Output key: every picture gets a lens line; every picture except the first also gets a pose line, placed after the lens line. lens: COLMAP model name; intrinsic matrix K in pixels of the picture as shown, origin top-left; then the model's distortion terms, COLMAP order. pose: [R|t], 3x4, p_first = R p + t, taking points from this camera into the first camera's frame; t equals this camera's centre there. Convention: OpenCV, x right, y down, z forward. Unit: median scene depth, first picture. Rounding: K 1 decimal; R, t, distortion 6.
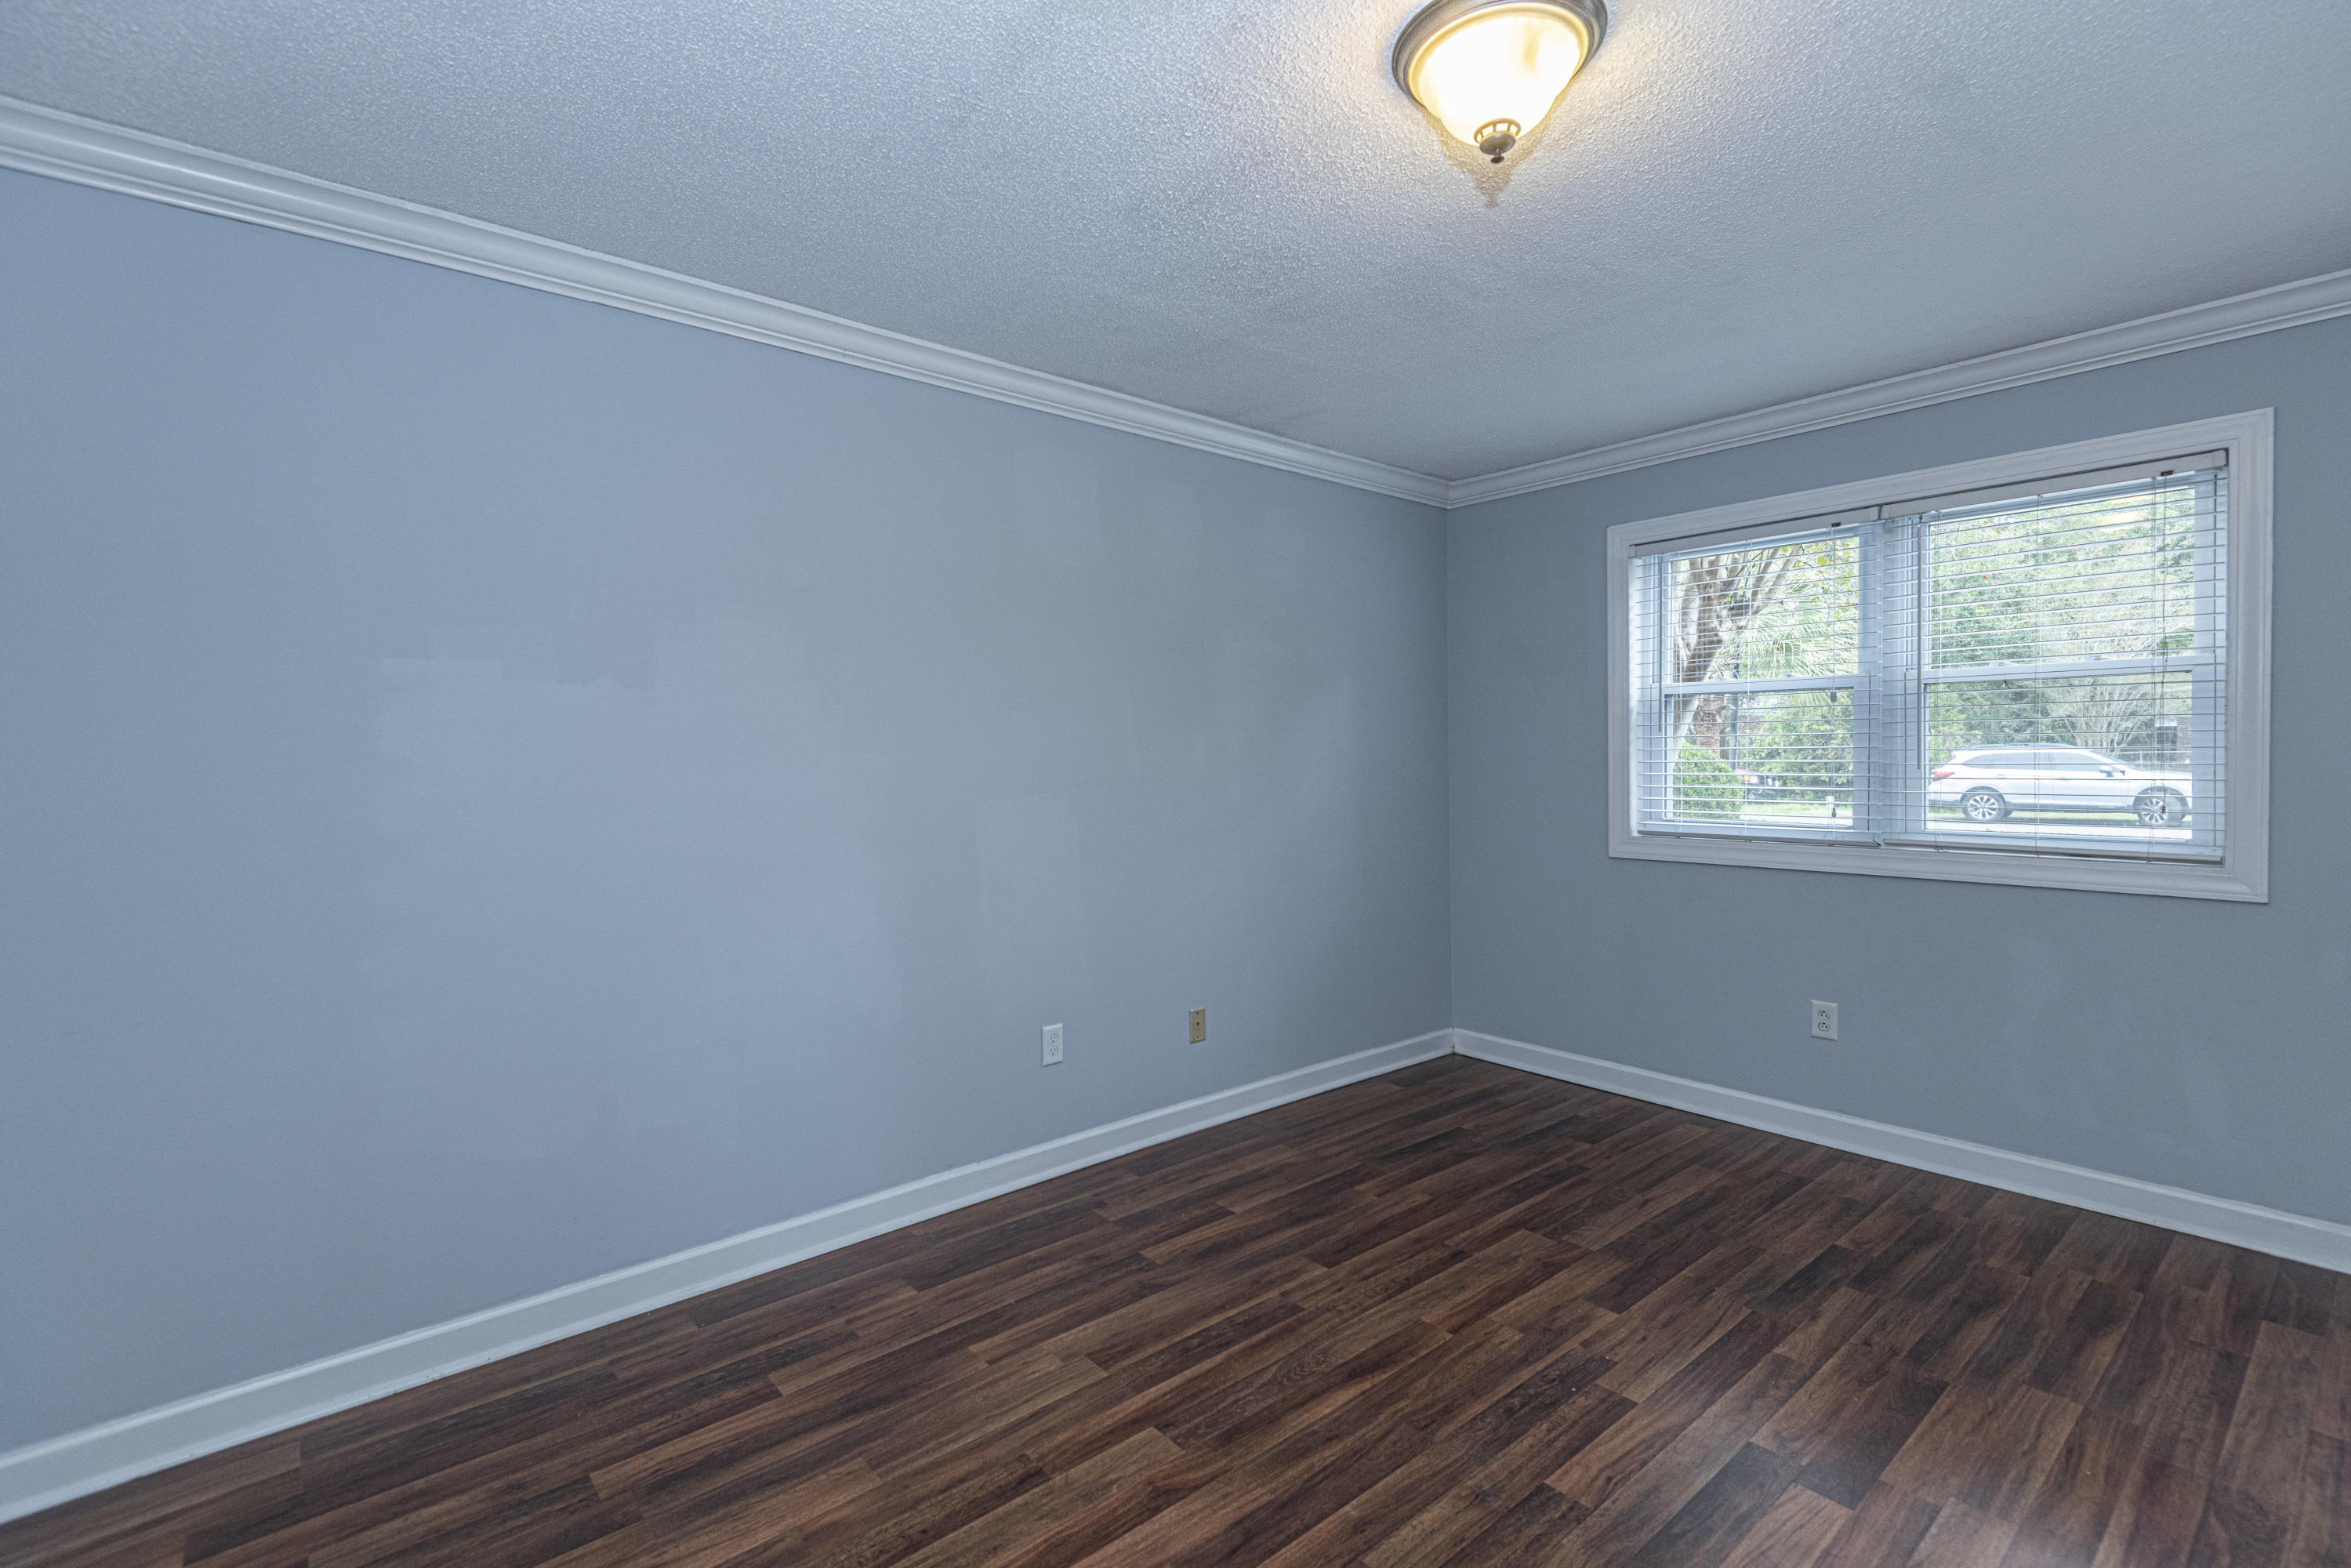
lens RADIAL K [[1055.3, 0, 1168.2], [0, 1055.3, 771.5], [0, 0, 1]] dist [0.016895, -0.013083]
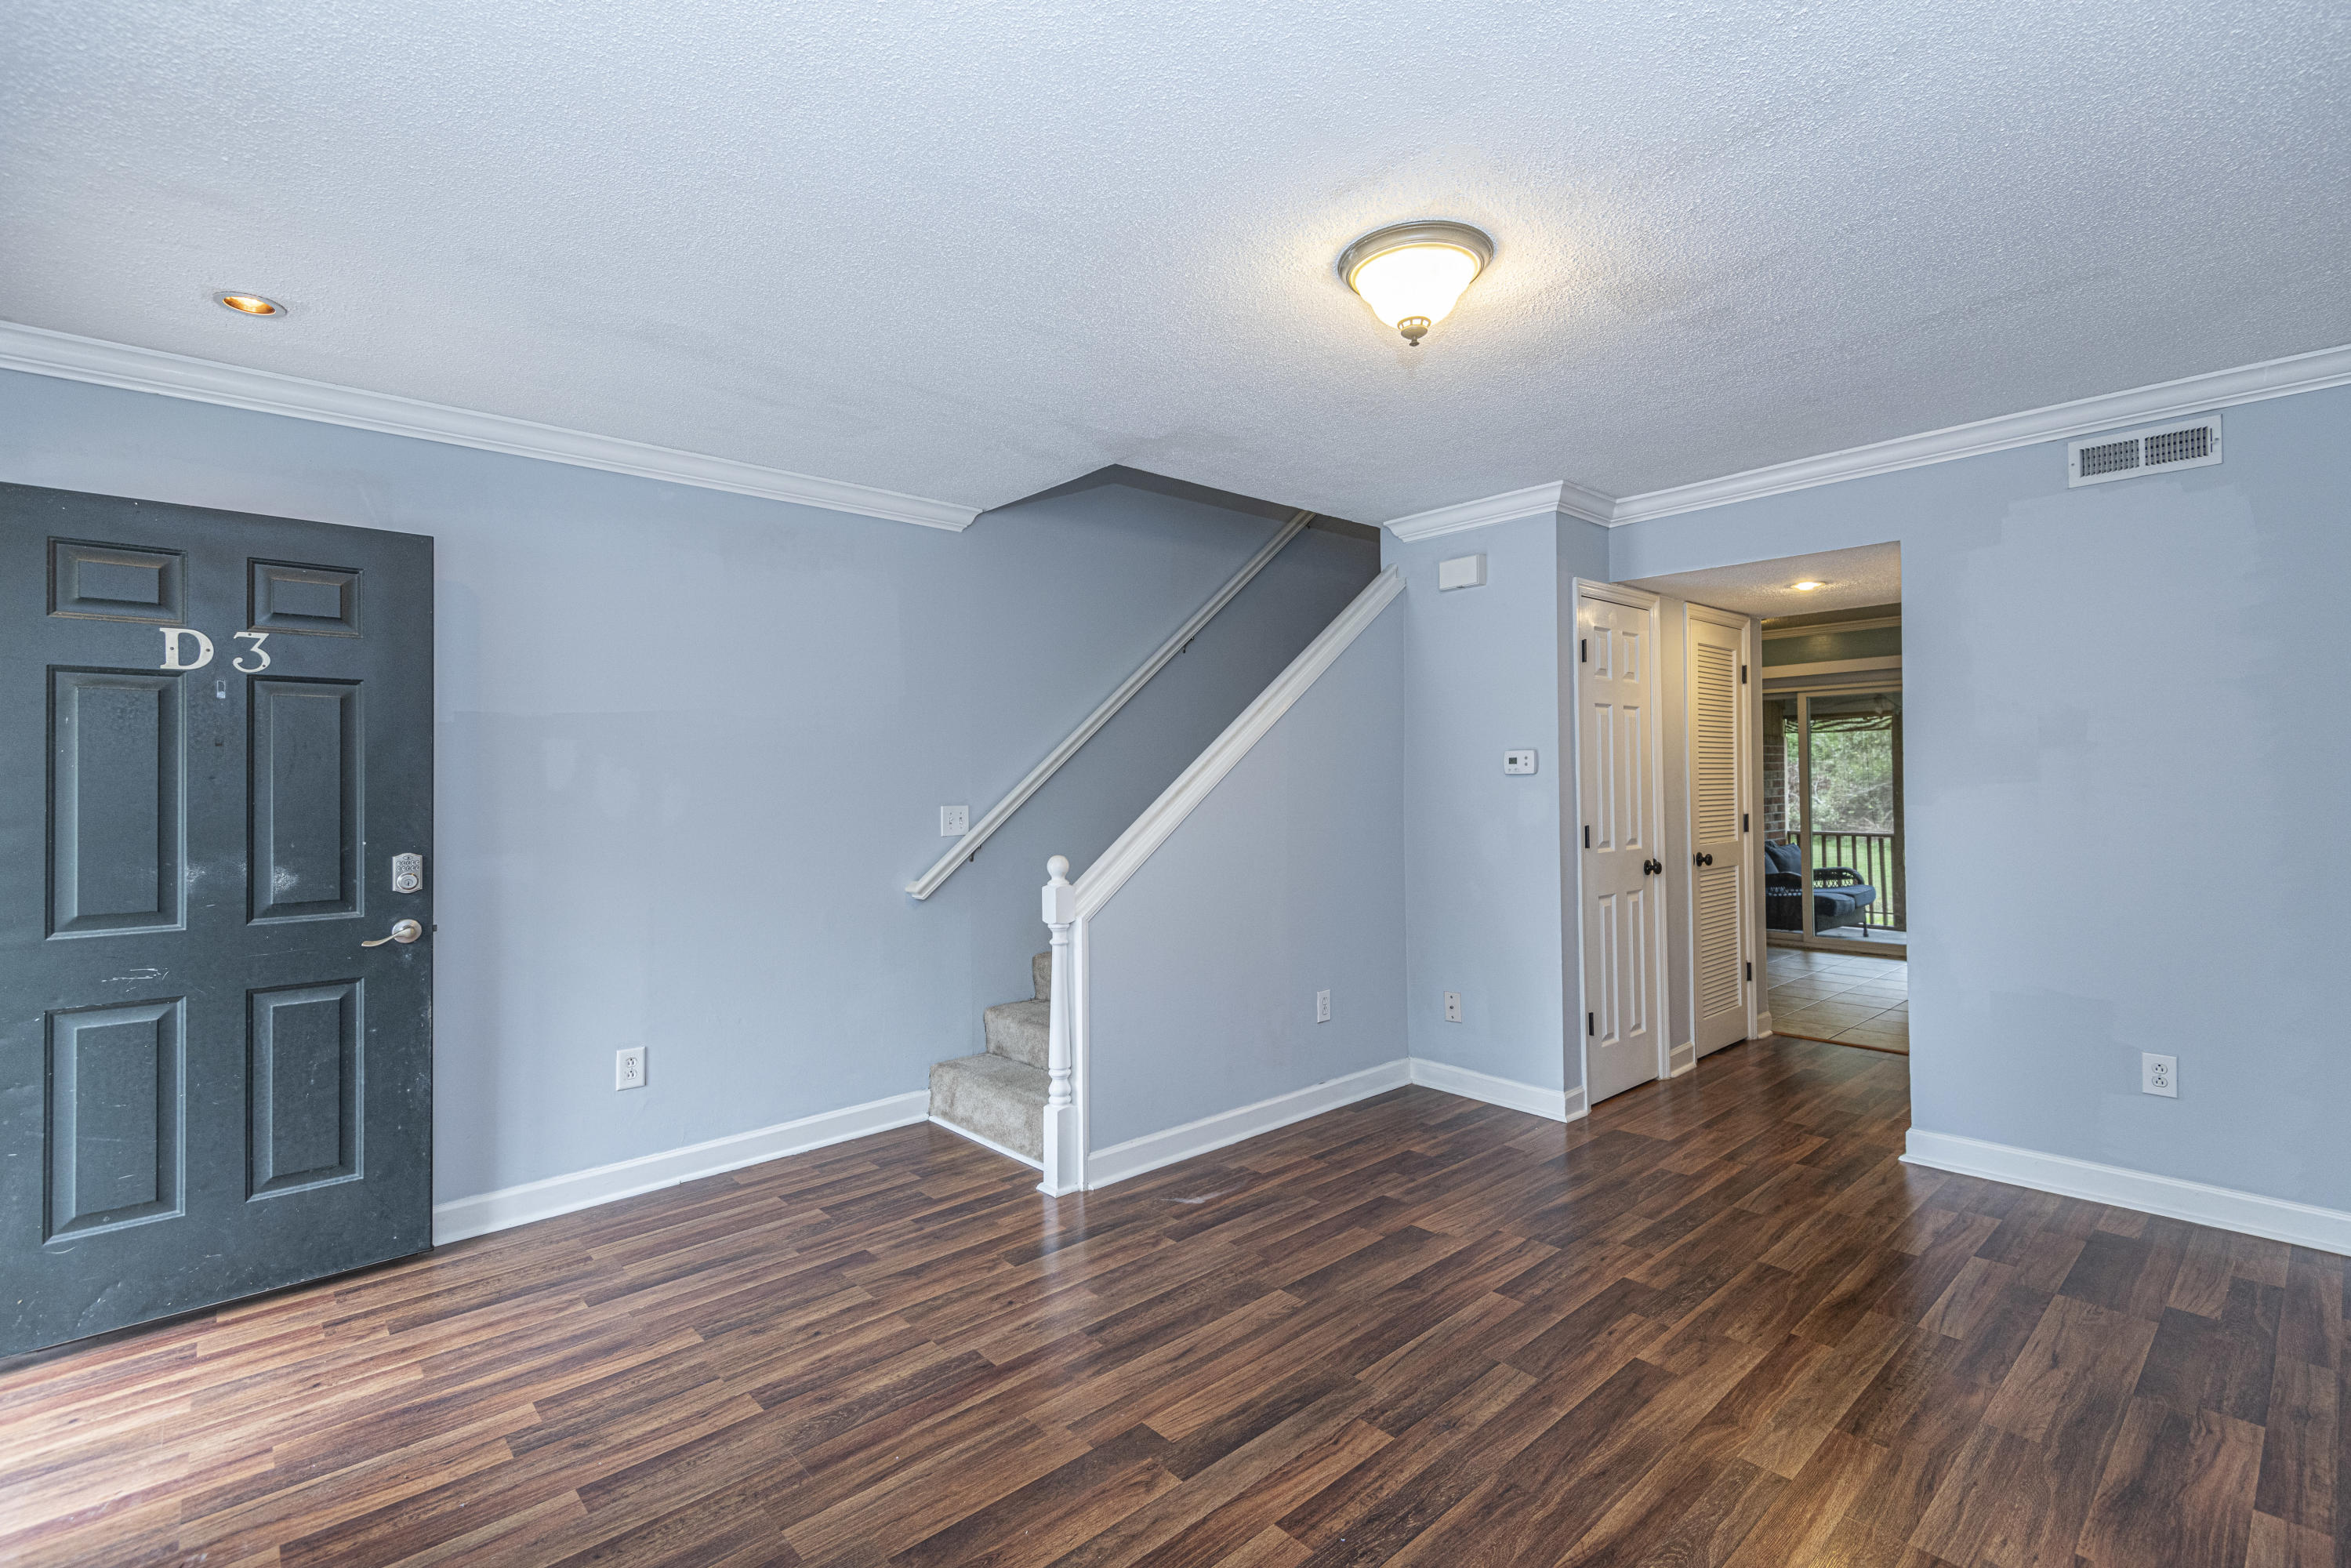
lens RADIAL K [[1055.3, 0, 1180.7], [0, 1055.3, 782.1], [0, 0, 1]] dist [0.016895, -0.013083]
pose [[-0.998819, 0.026127, -0.040965, 0.434469], [0.025323, 0.999479, 0.020030, -0.032212], [0.041467, 0.018969, -0.998960, 1.497731]]
